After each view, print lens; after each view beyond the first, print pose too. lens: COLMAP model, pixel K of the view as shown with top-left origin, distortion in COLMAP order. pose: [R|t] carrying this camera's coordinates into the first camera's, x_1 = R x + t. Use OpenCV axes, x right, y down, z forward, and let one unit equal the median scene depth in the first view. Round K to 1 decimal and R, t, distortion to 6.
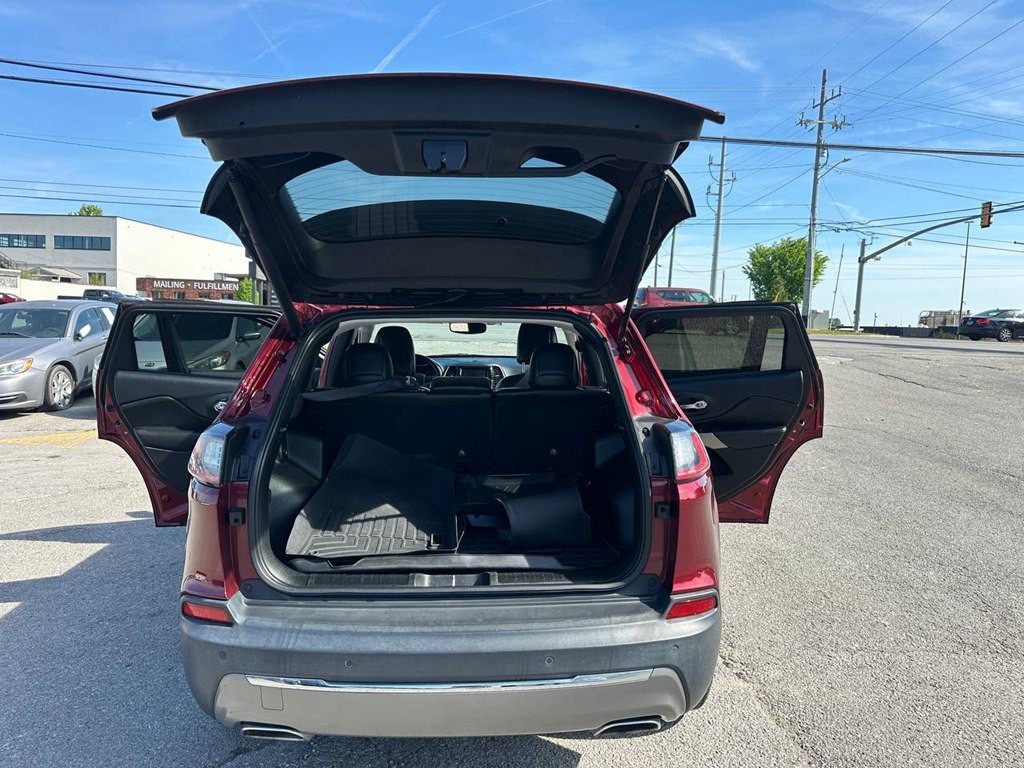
lens RADIAL K [[748.2, 0, 500.9], [0, 748.2, 381.9], [0, 0, 1]] dist [-0.001828, -0.008876]
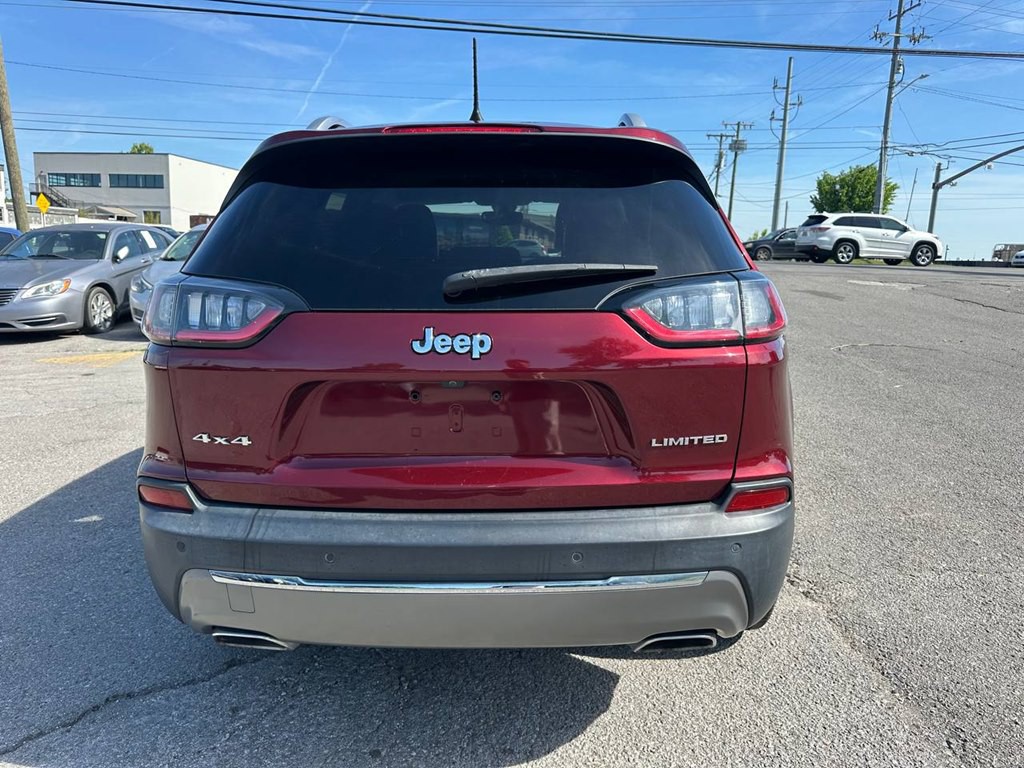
lens RADIAL K [[748.2, 0, 511.6], [0, 748.2, 383.5], [0, 0, 1]] dist [-0.001828, -0.008876]
pose [[0.998380, 0.002492, -0.056845, 0.011220], [0.002215, 0.996581, 0.082595, 0.034117], [0.056856, -0.082587, 0.994961, 0.060876]]
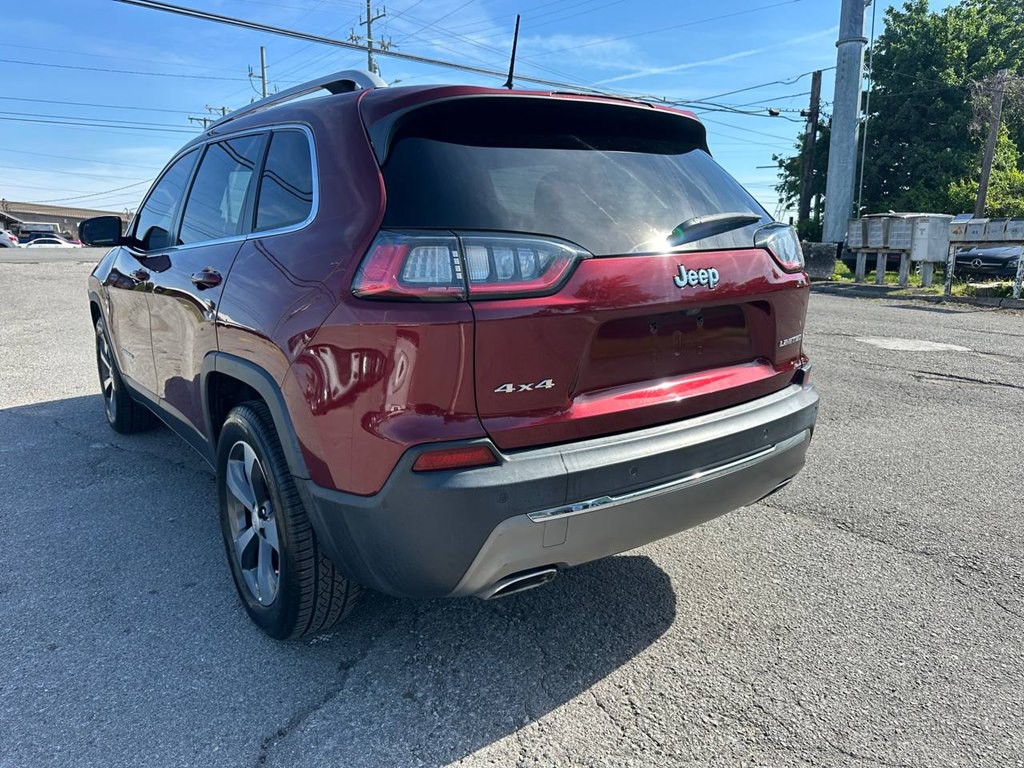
lens RADIAL K [[748.2, 0, 520.6], [0, 748.2, 381.7], [0, 0, 1]] dist [-0.001828, -0.008876]
pose [[0.813927, -0.133483, 0.565425, -0.230232], [0.078471, 0.989588, 0.120658, 0.041312], [-0.575644, -0.053837, 0.815926, 0.094221]]
